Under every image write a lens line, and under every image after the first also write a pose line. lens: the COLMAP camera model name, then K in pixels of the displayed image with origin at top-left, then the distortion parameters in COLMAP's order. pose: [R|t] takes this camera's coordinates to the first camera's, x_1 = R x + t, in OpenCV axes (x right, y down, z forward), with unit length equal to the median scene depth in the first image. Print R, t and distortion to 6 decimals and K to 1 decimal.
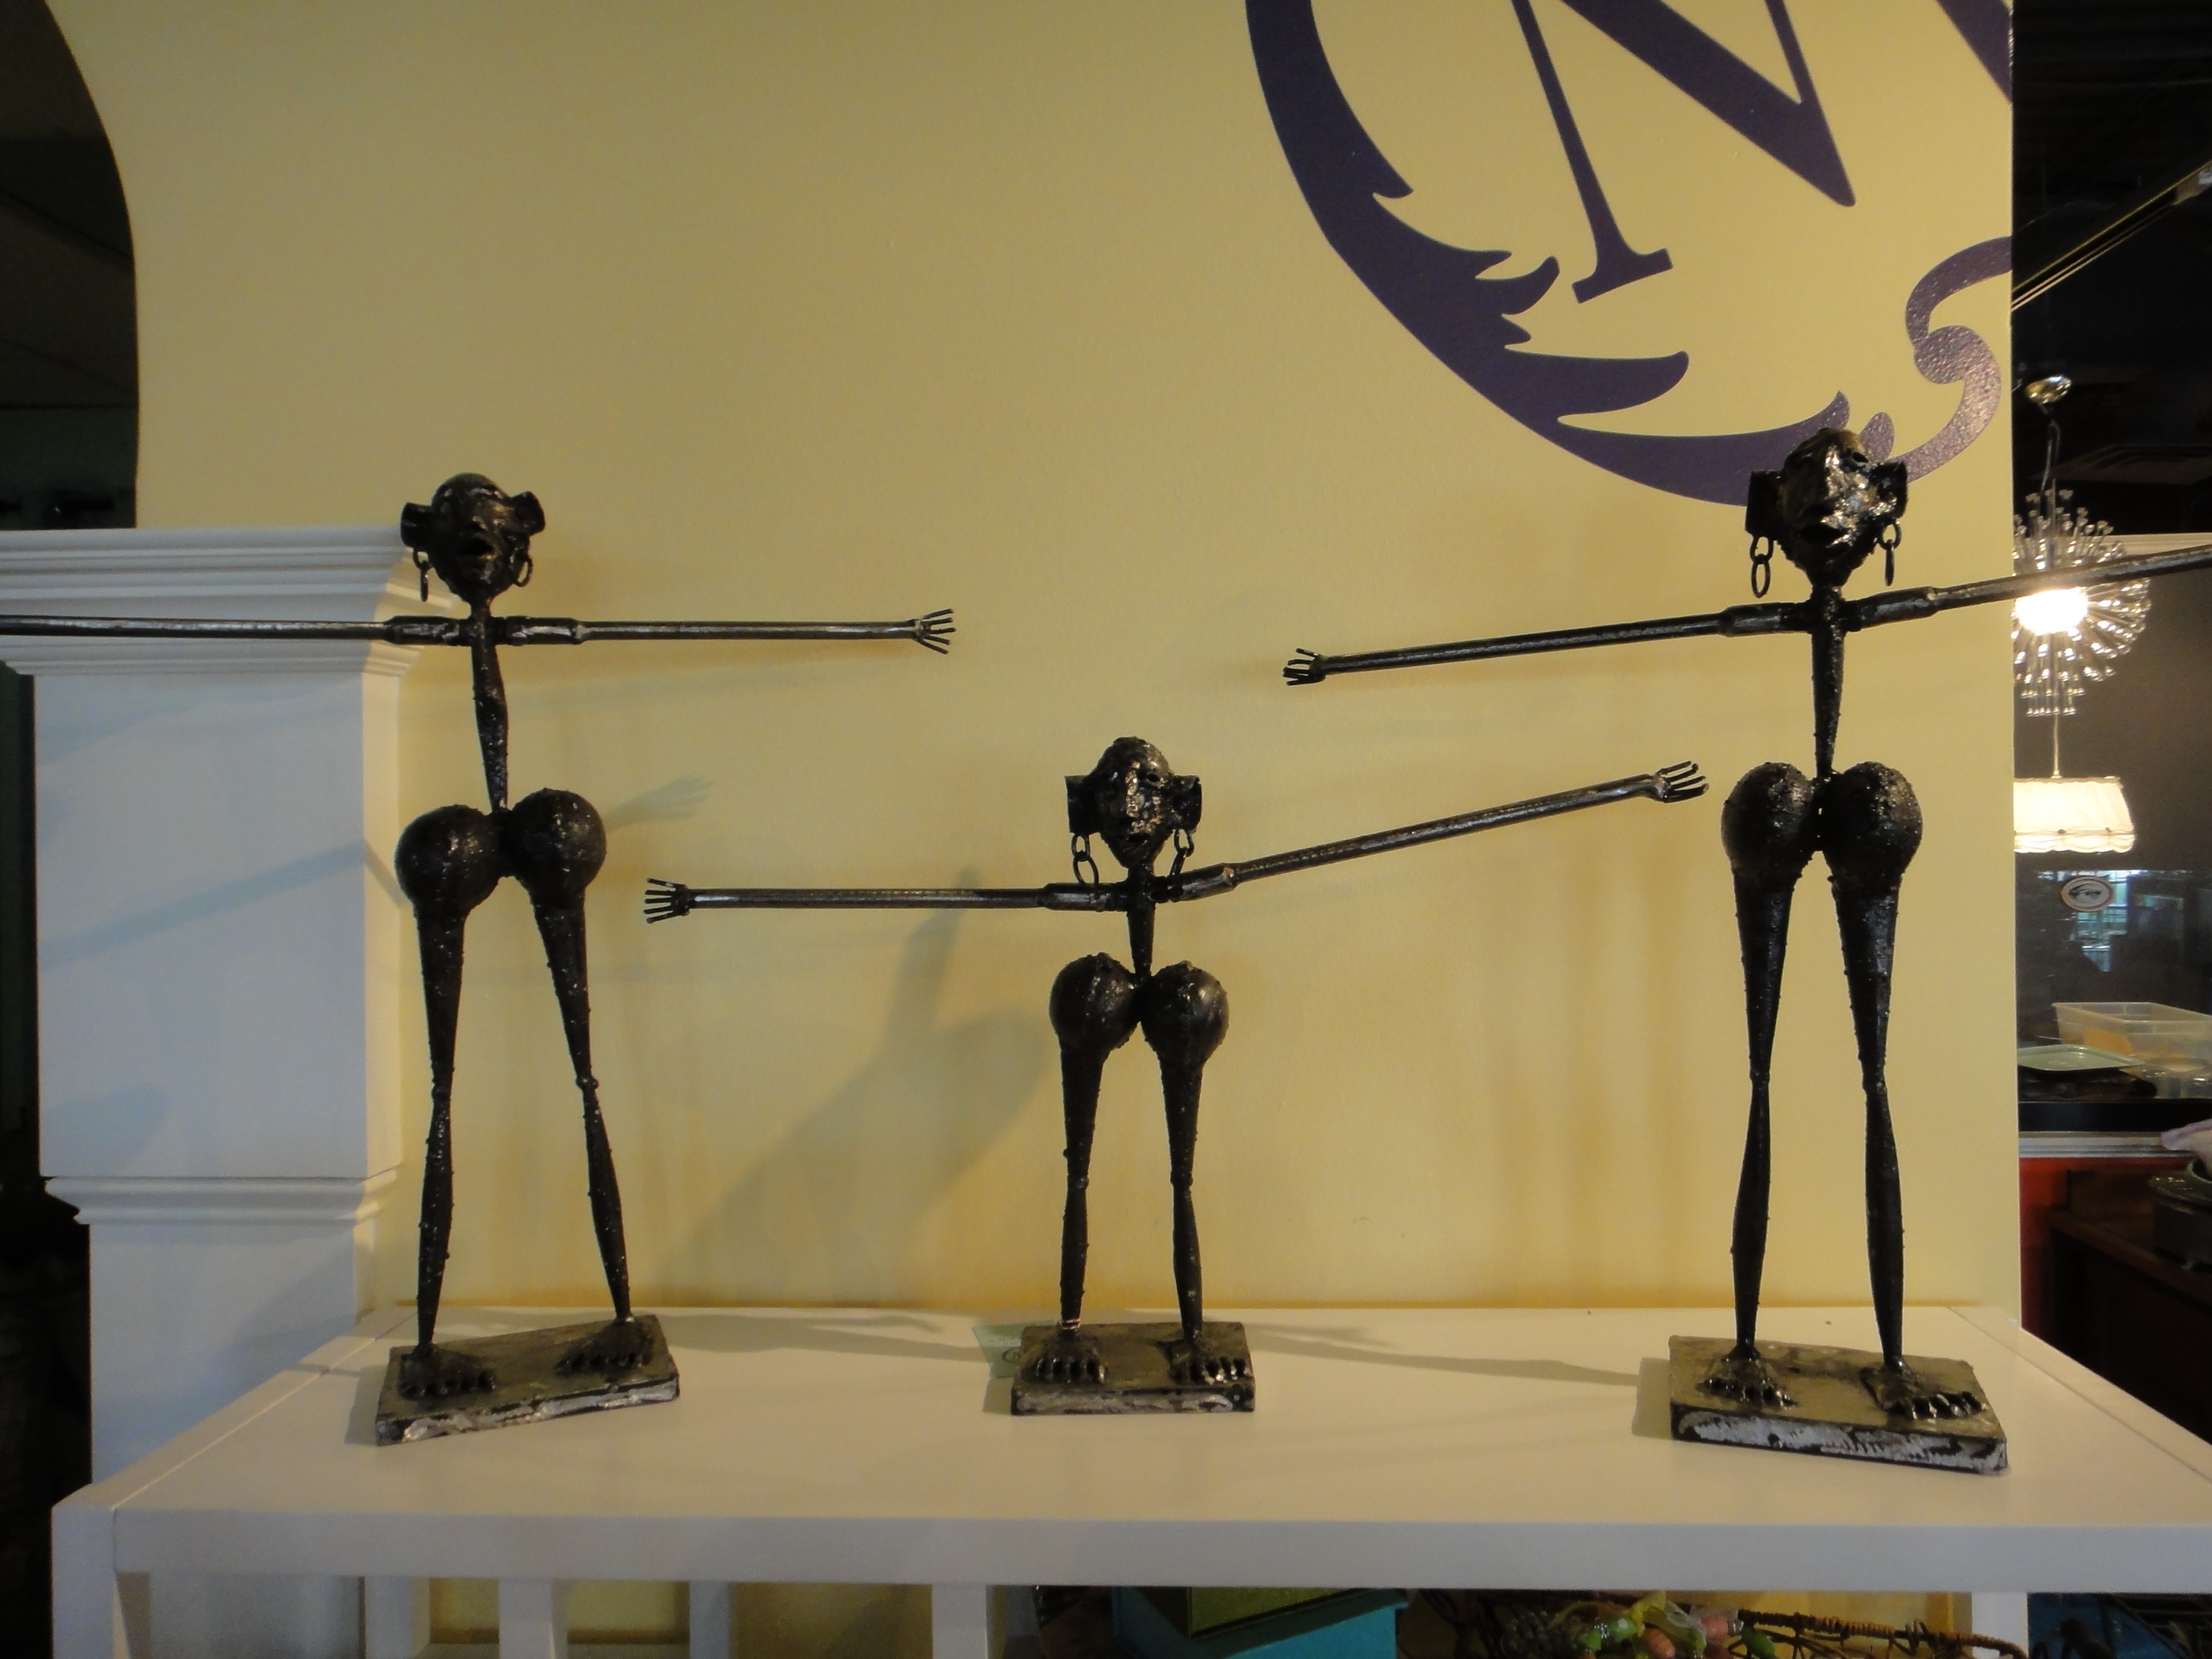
lens RADIAL K [[1607.1, 0, 1101.6], [0, 1607.1, 804.7], [0, 0, 1]] dist [0.005420, 0.008502]
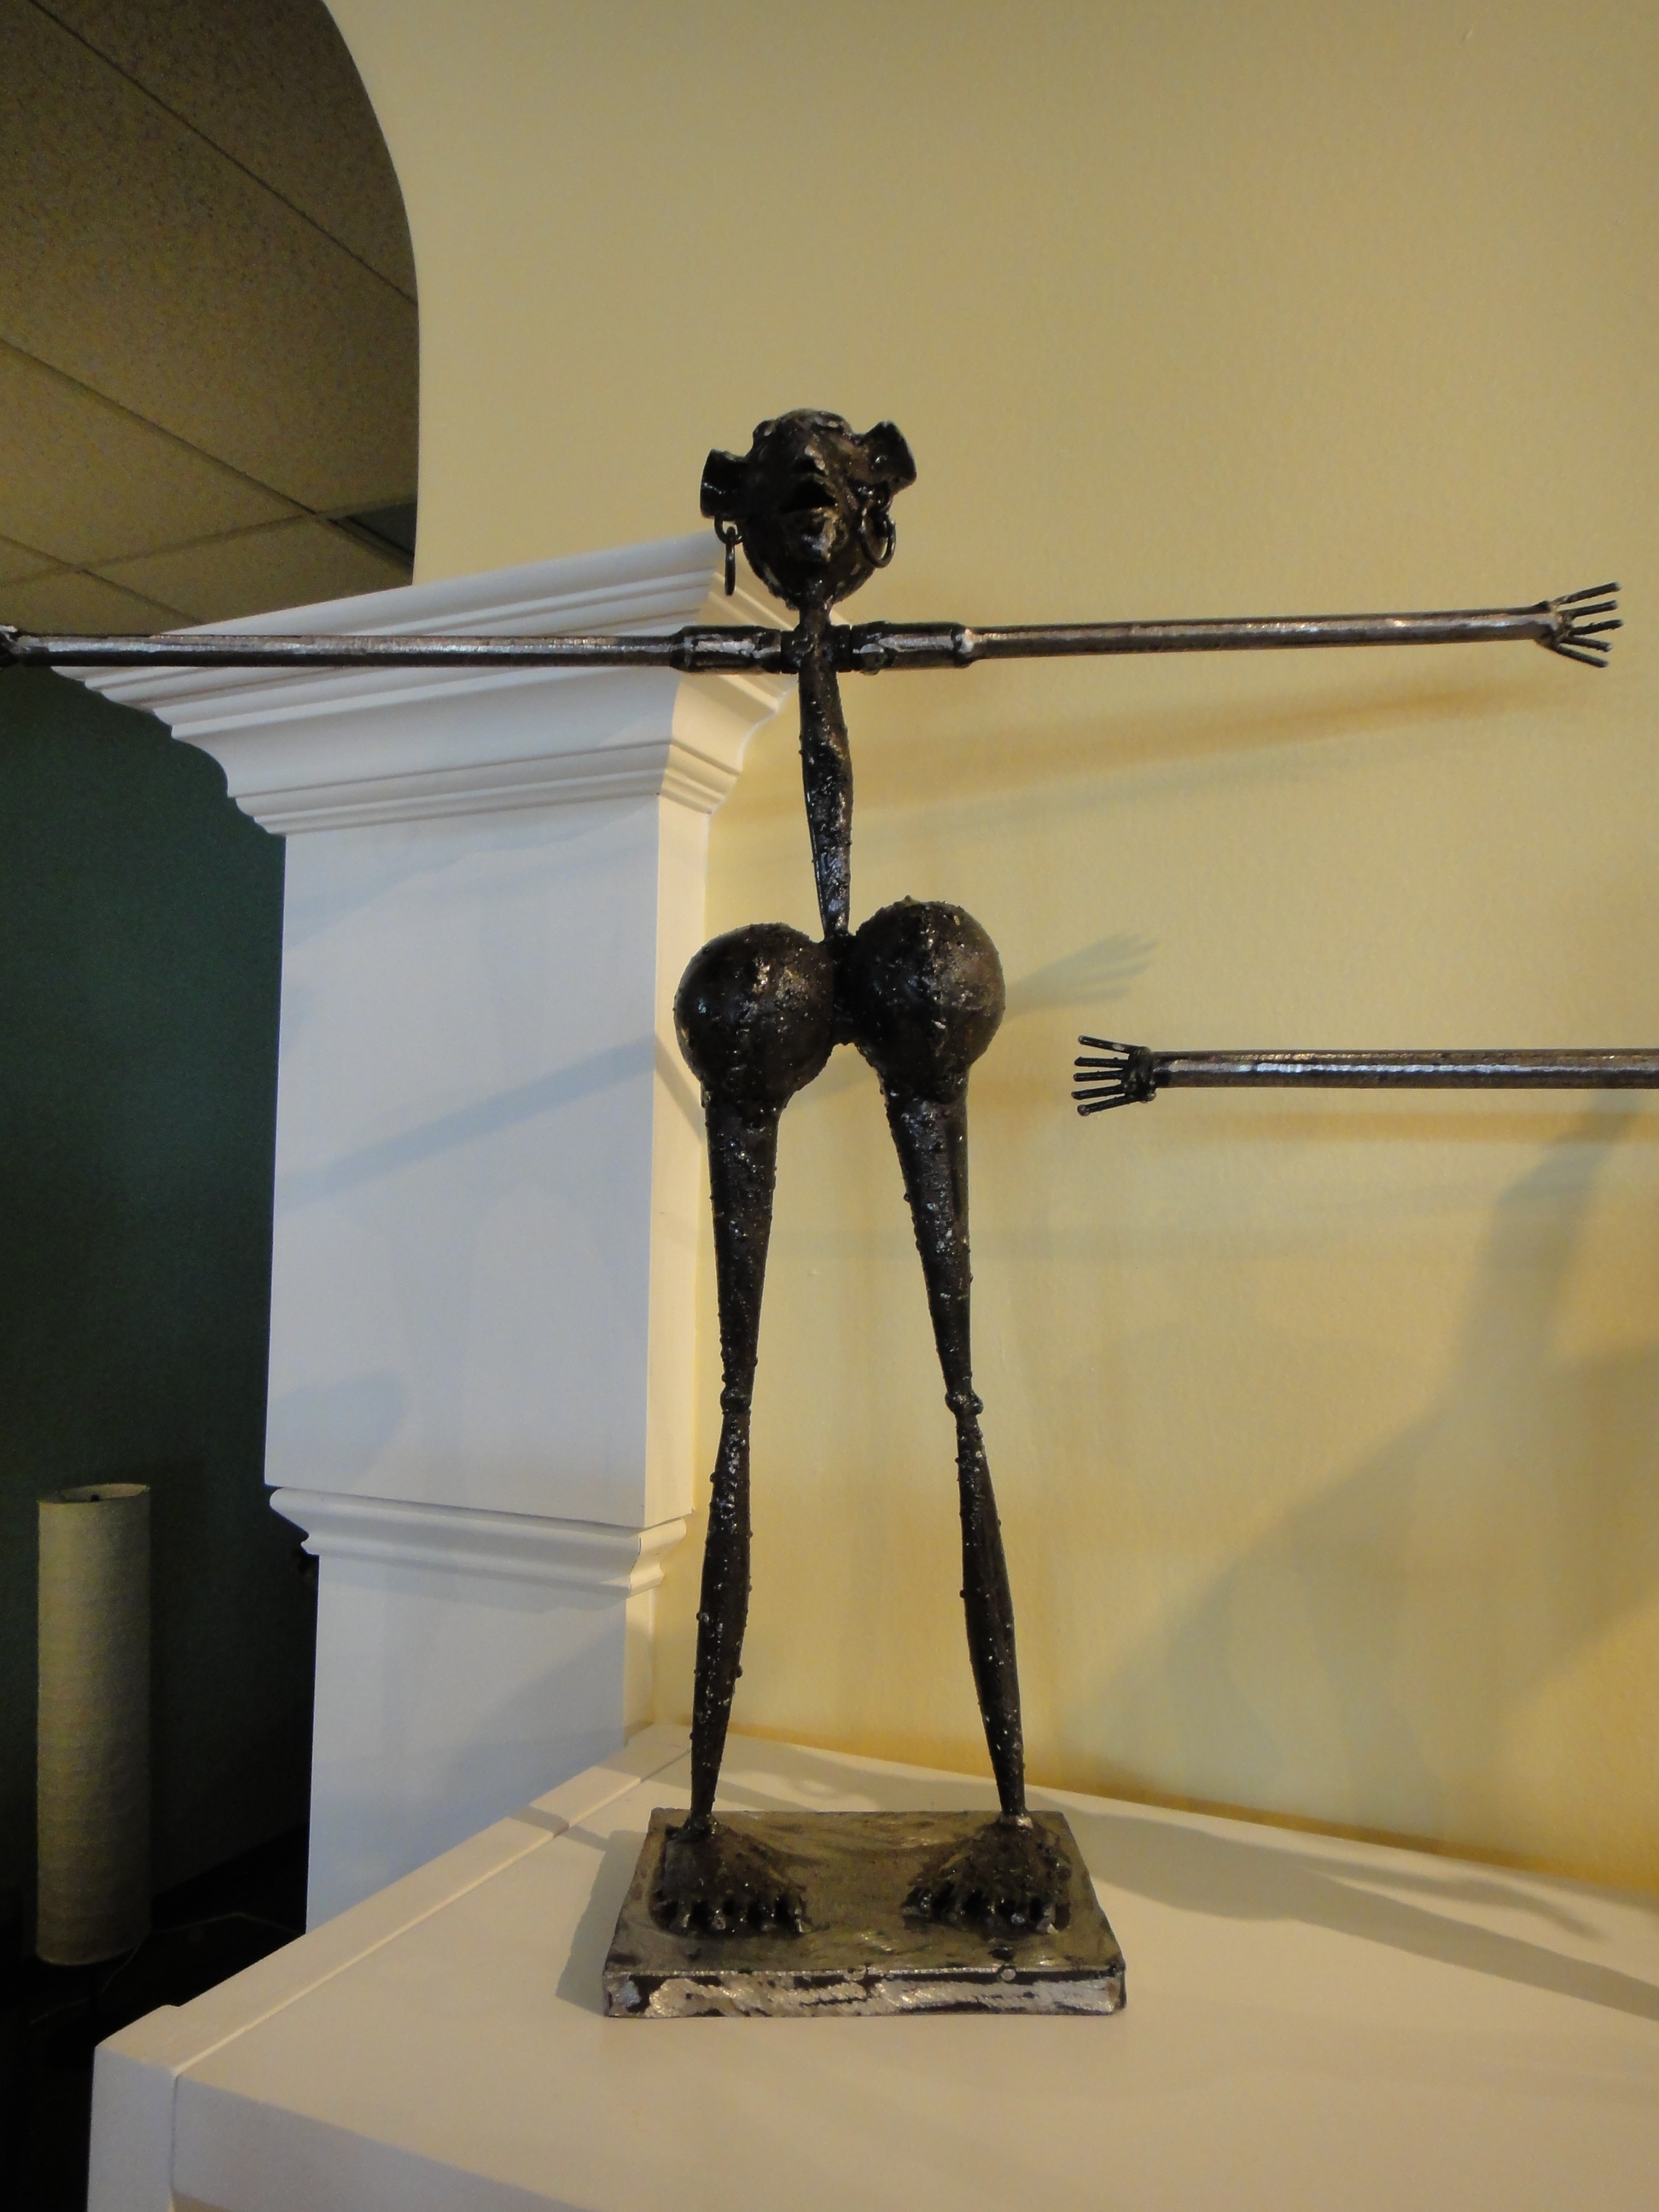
lens RADIAL K [[1565.8, 0, 842.8], [0, 1565.8, 1107.2], [0, 0, 1]] dist [0.008932, 0.001502]
pose [[0.935277, 0.003136, -0.353904, -0.166099], [-0.024400, 0.998153, -0.055638, 0.102582], [0.353075, 0.060672, 0.933626, 0.463588]]
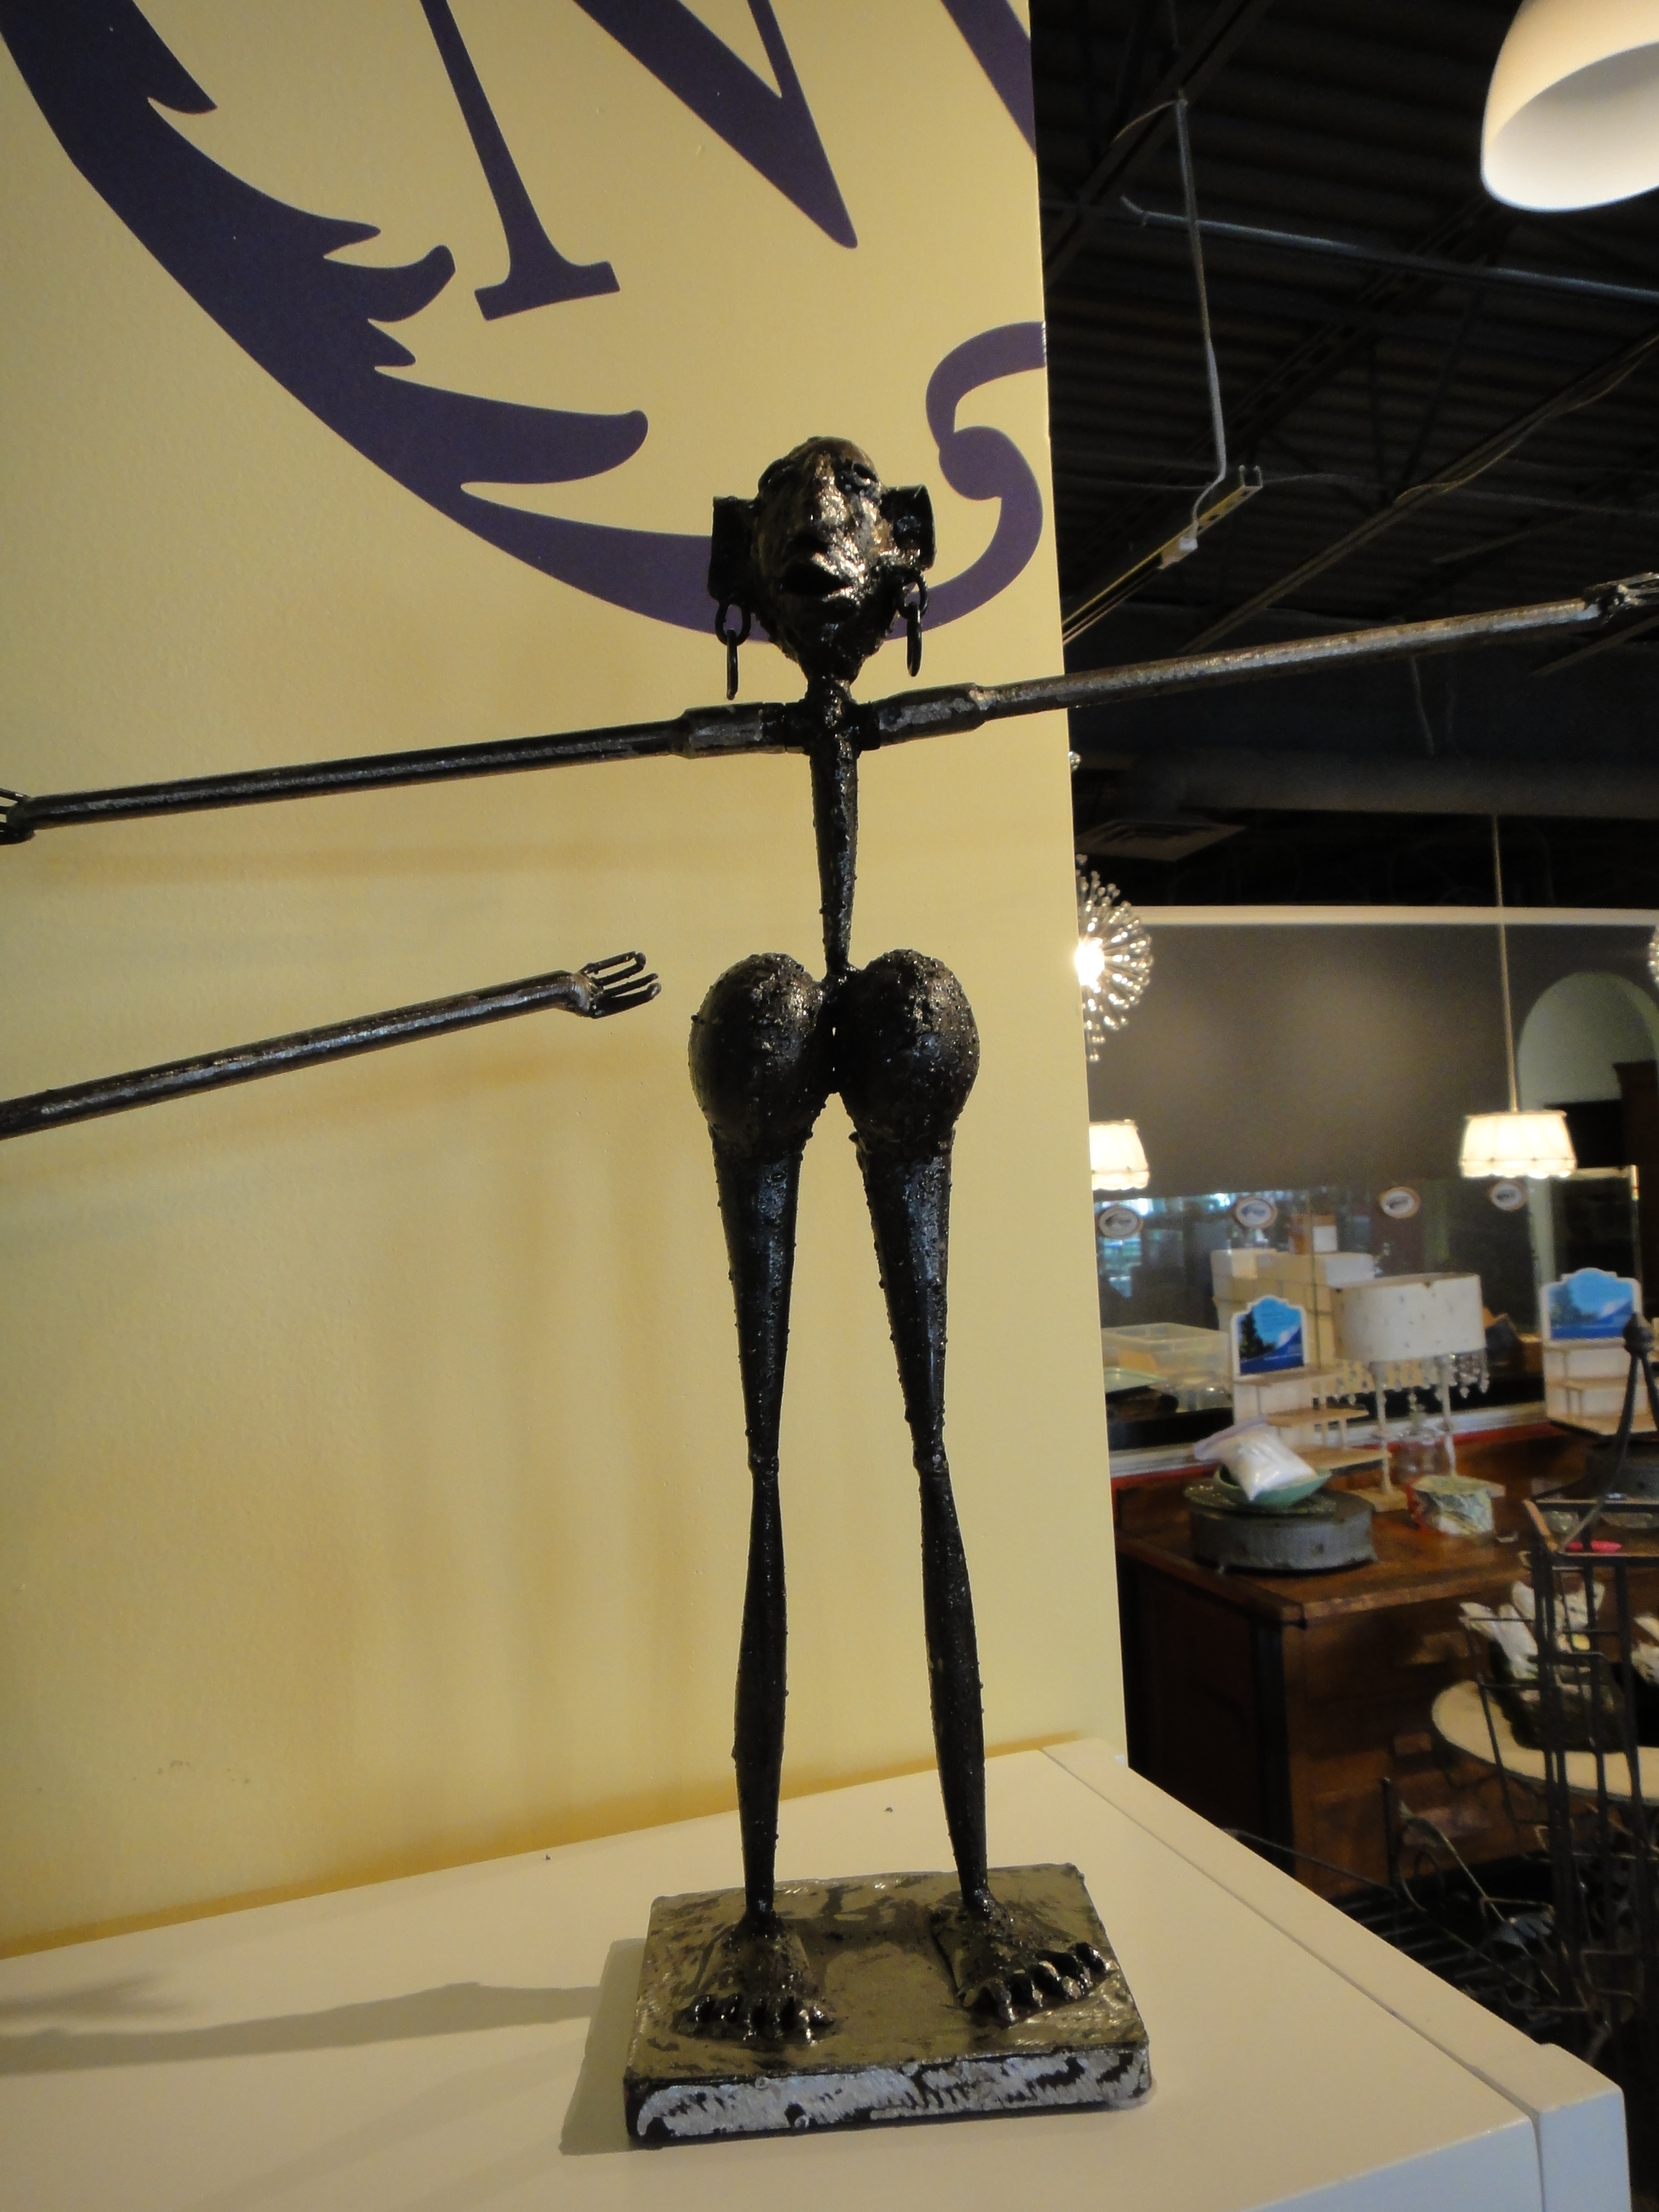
lens RADIAL K [[1565.8, 0, 842.8], [0, 1565.8, 1107.2], [0, 0, 1]] dist [0.008932, 0.001502]
pose [[0.925756, -0.023381, 0.377399, 0.205551], [0.042816, 0.998149, -0.043189, 0.057512], [-0.375690, 0.056141, 0.925043, 0.408890]]
